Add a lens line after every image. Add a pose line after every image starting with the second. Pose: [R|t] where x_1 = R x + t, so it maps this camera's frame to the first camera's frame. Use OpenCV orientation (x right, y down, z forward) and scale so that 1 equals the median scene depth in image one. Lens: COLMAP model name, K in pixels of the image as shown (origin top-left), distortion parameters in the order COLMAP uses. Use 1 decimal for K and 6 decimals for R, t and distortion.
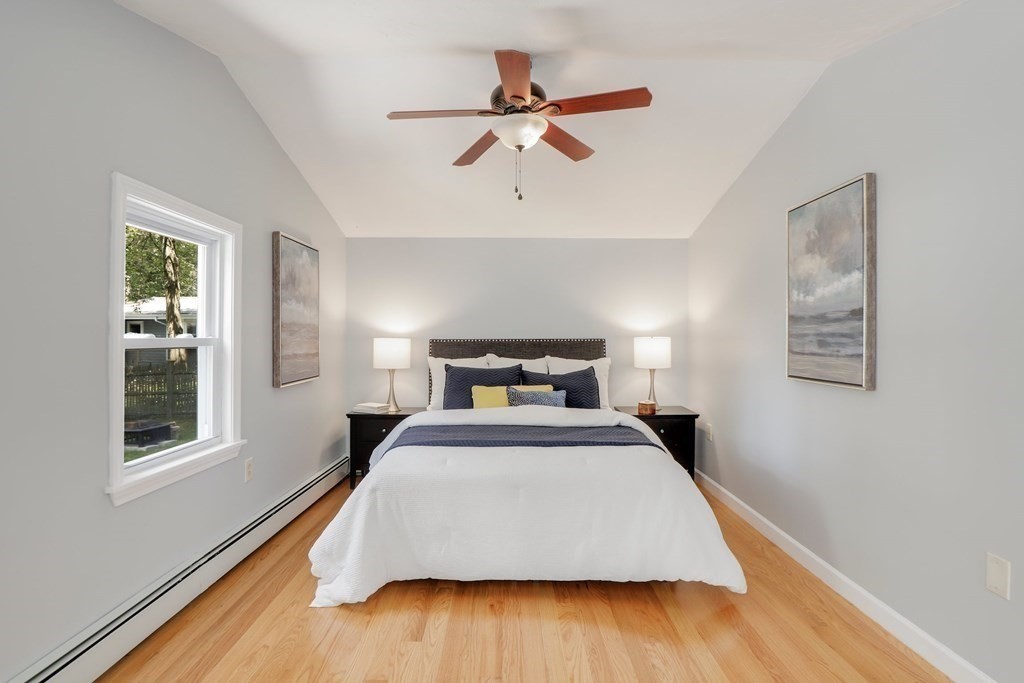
lens RADIAL K [[509.0, 0, 517.2], [0, 509.0, 337.9], [0, 0, 1]] dist [-0.030957, 0.001988]
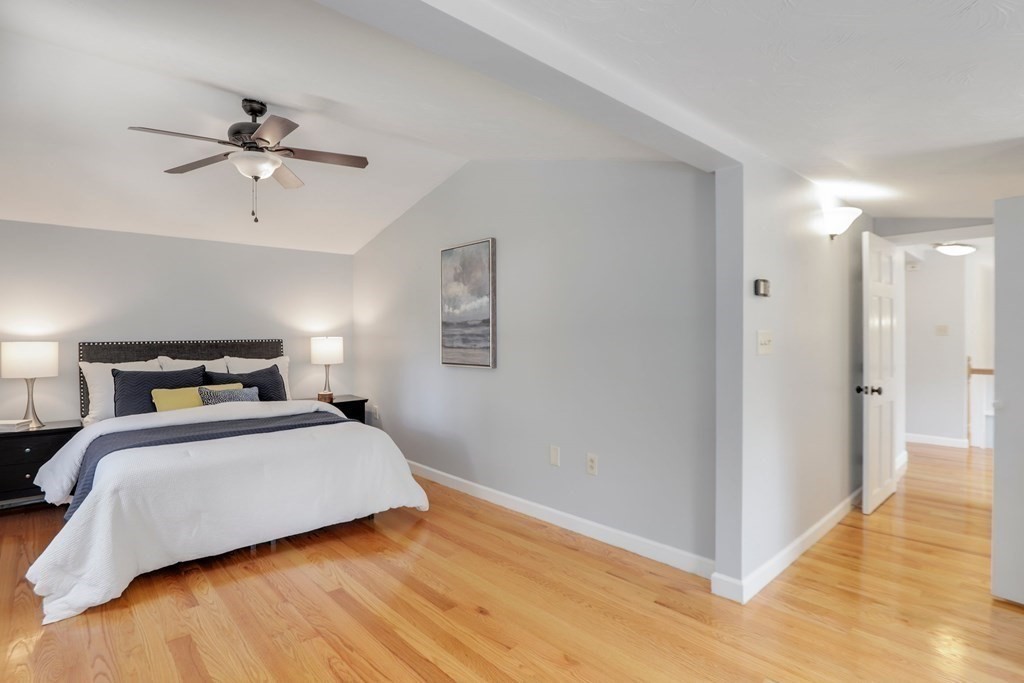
lens RADIAL K [[509.0, 0, 517.2], [0, 509.0, 337.9], [0, 0, 1]] dist [-0.030957, 0.001988]
pose [[0.737331, -0.011369, 0.675436, -0.322304], [0.009509, 0.999934, 0.006451, -0.005633], [-0.675465, 0.001666, 0.737390, -0.255534]]
